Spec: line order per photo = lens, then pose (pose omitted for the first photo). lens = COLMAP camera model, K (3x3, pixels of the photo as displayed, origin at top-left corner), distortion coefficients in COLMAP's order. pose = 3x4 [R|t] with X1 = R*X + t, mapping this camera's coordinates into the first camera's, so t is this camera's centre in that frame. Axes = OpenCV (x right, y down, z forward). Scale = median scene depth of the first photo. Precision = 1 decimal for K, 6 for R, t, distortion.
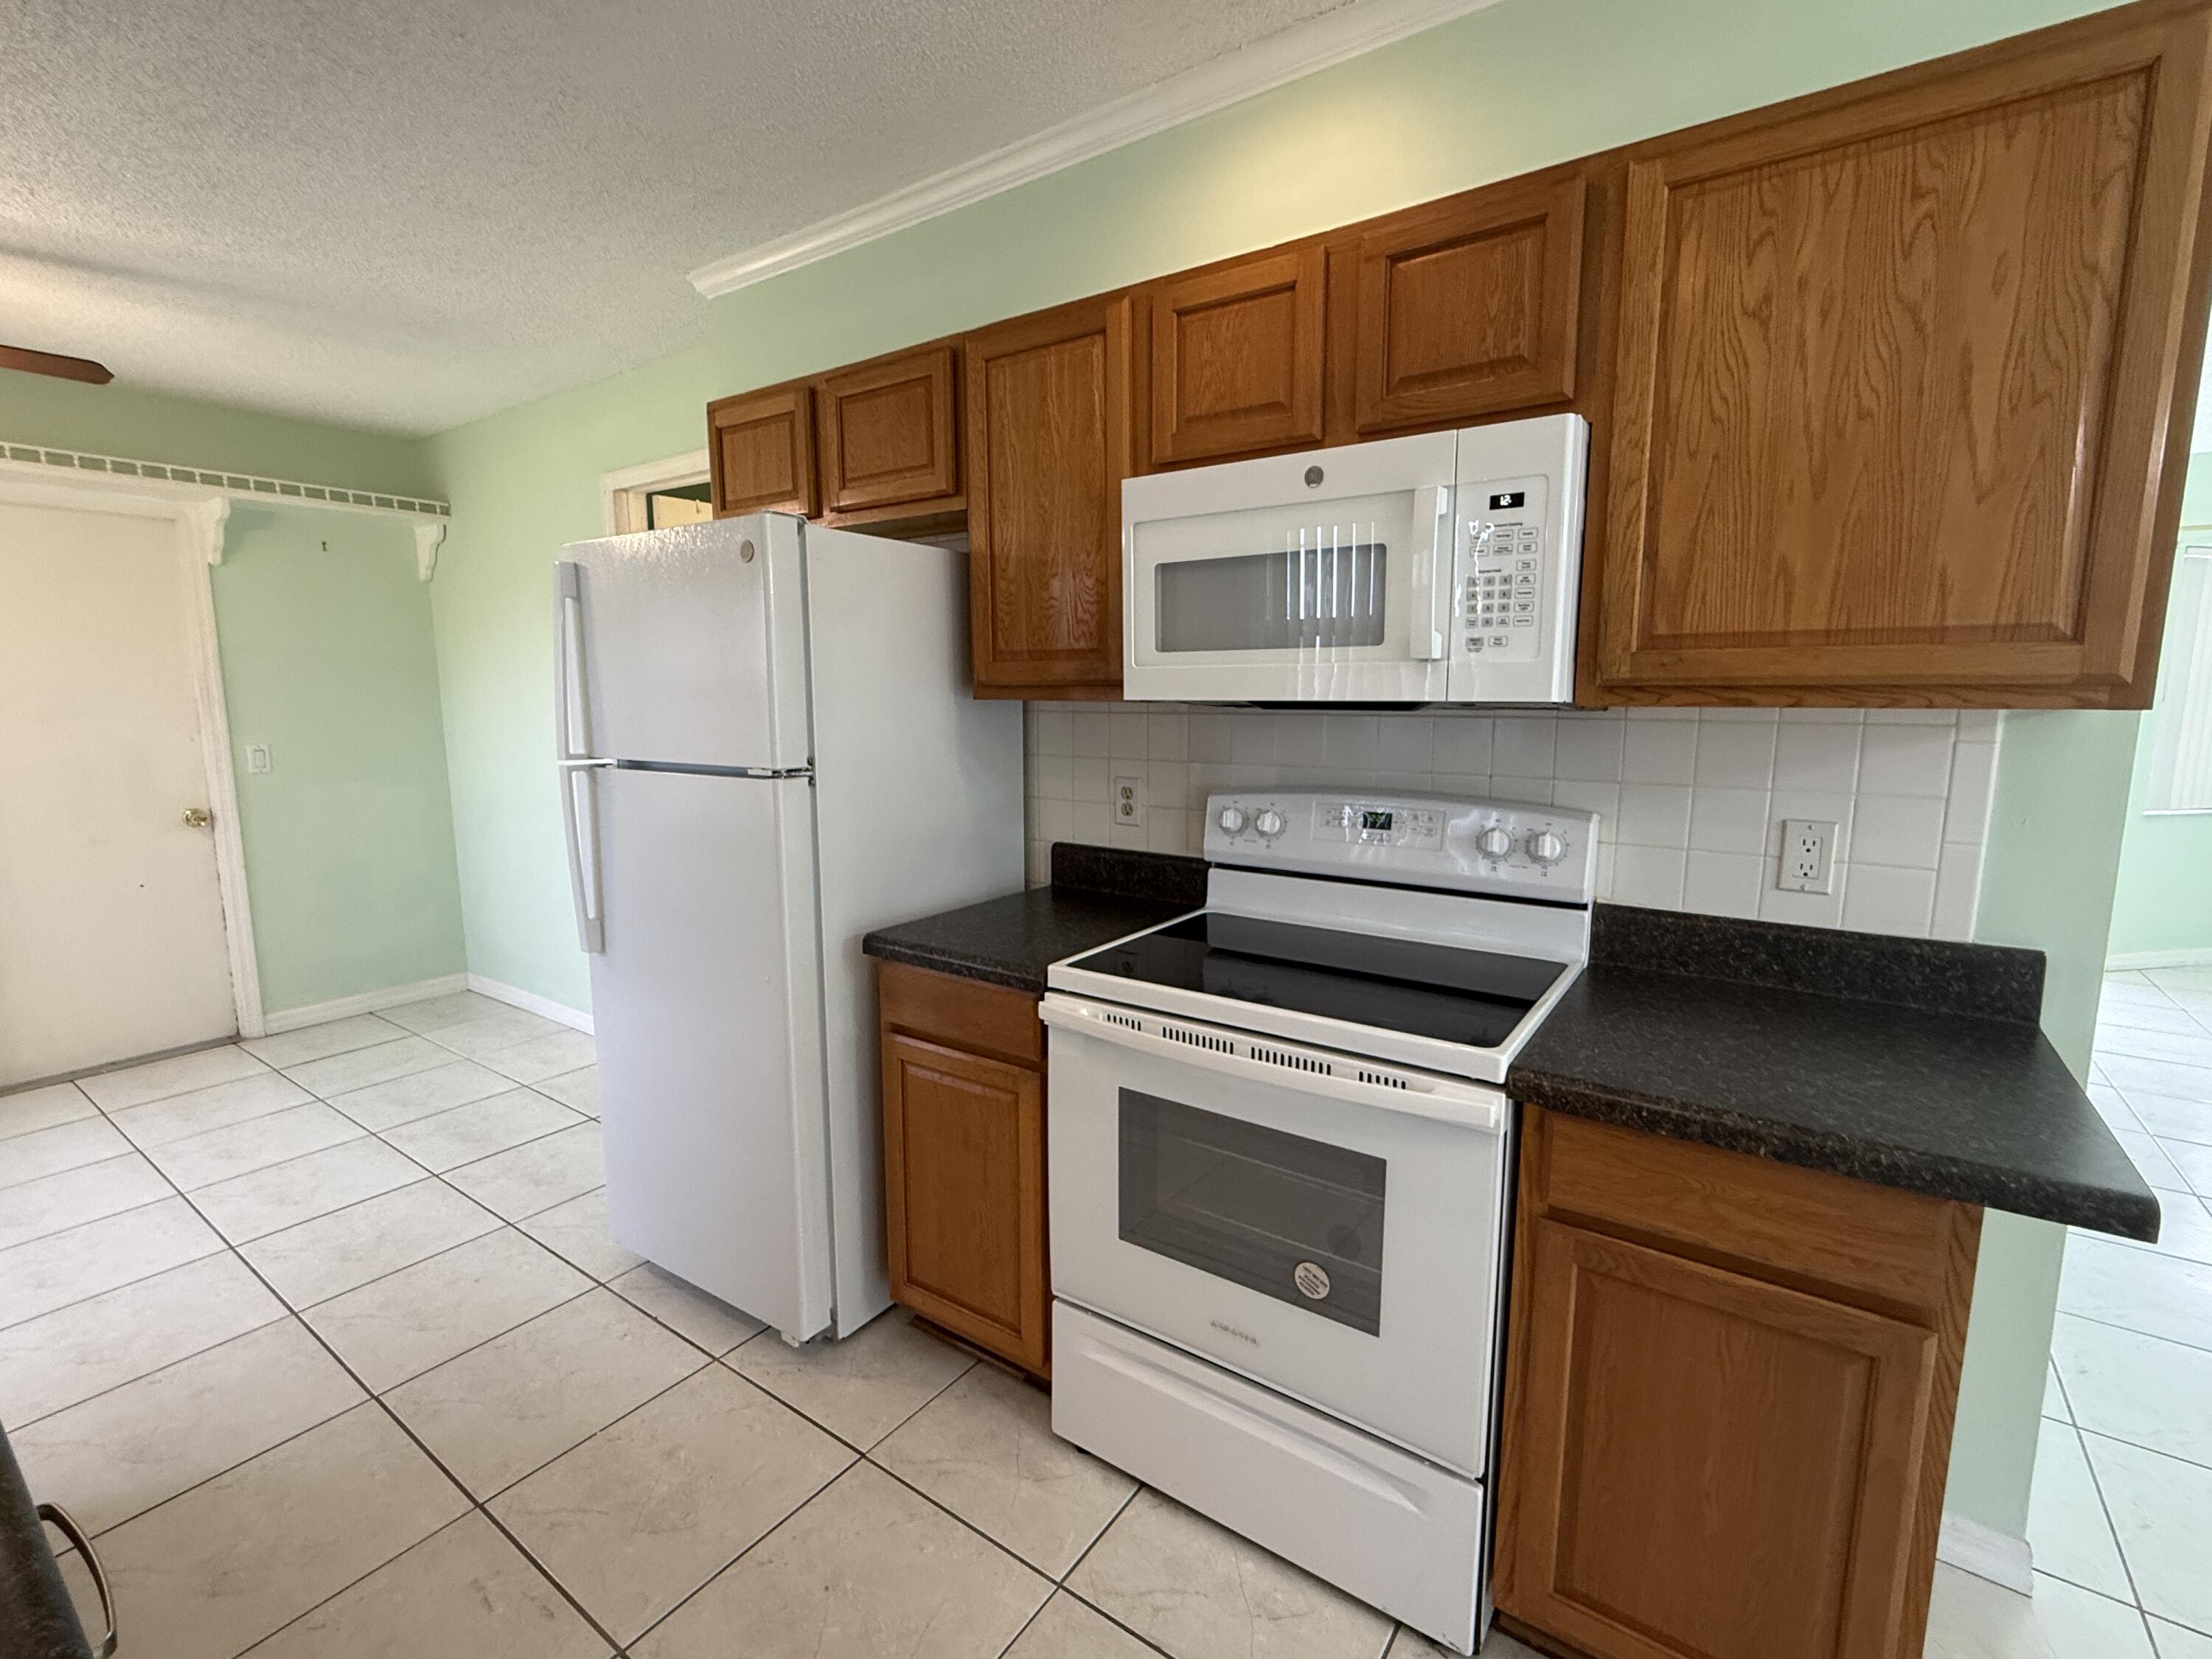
lens RADIAL K [[987.6, 0, 1119.1], [0, 987.6, 835.4], [0, 0, 1]] dist [-0.003898, -0.000521]
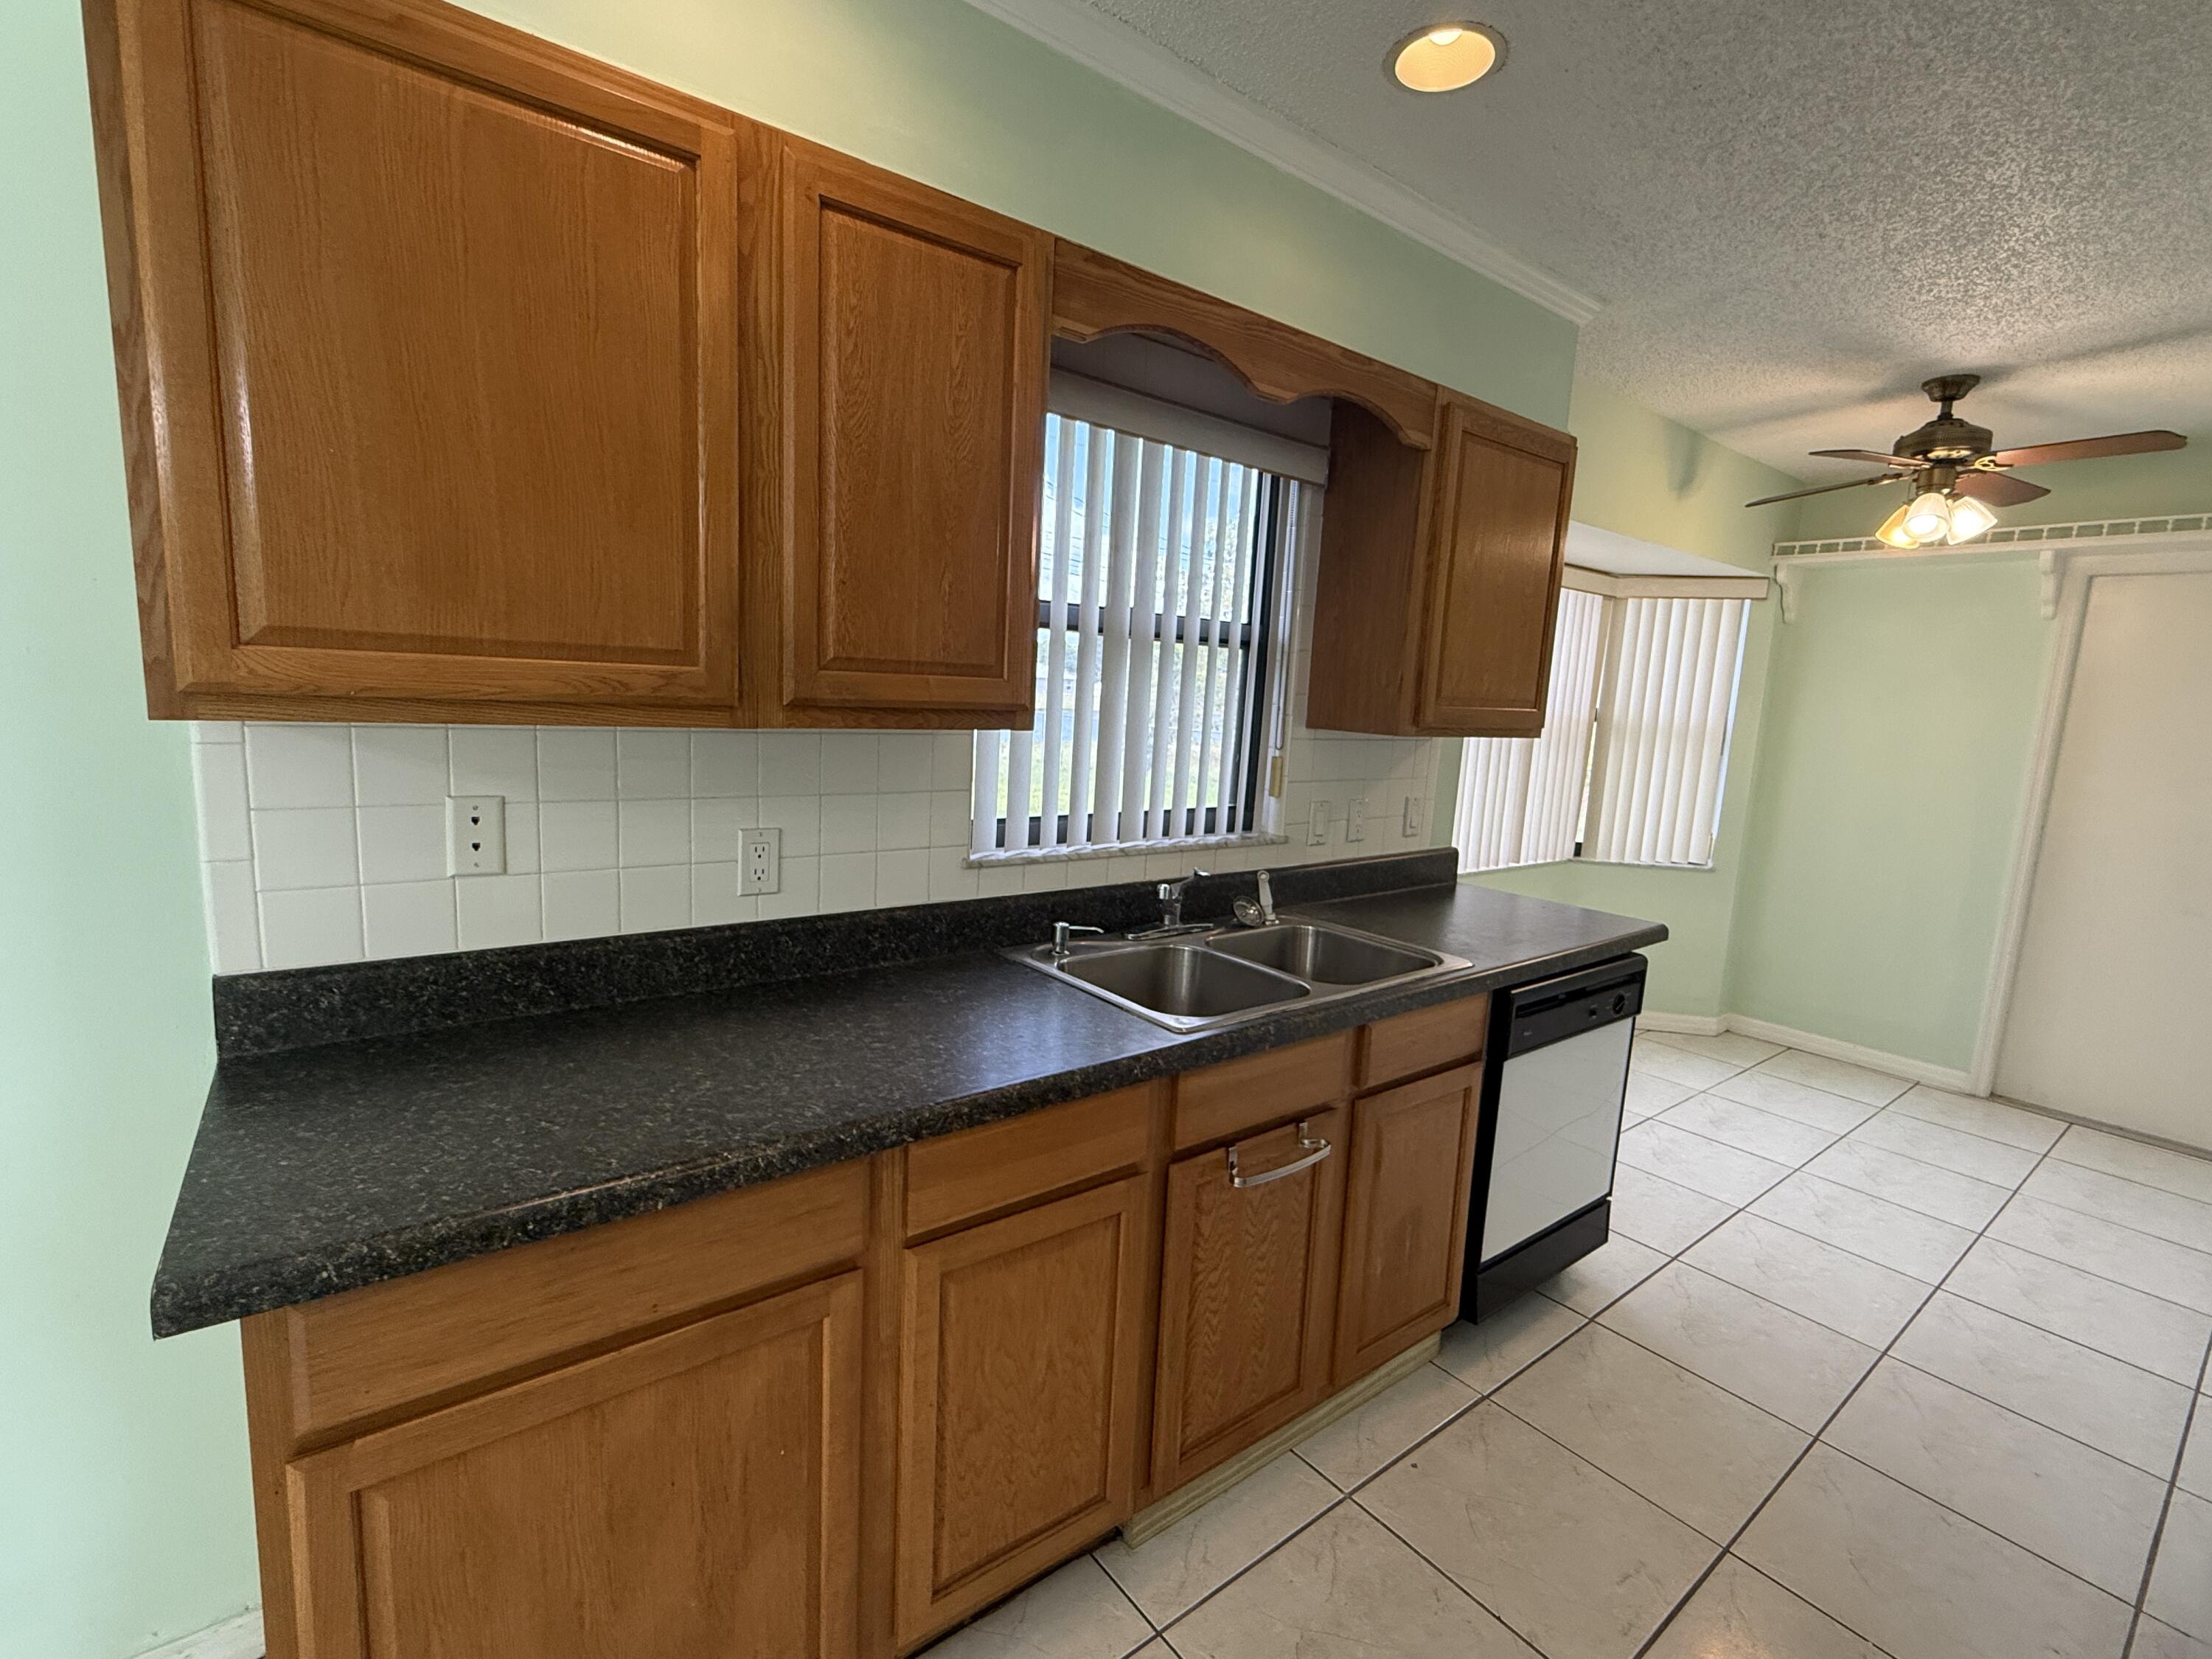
lens RADIAL K [[995.2, 0, 1097.7], [0, 995.2, 834.5], [0, 0, 1]] dist [0.001066, 0.000277]
pose [[-0.293435, 0.127612, -0.947423, 0.379592], [-0.193630, 0.962575, 0.189624, -0.086421], [0.936164, 0.239092, -0.257744, 0.442744]]
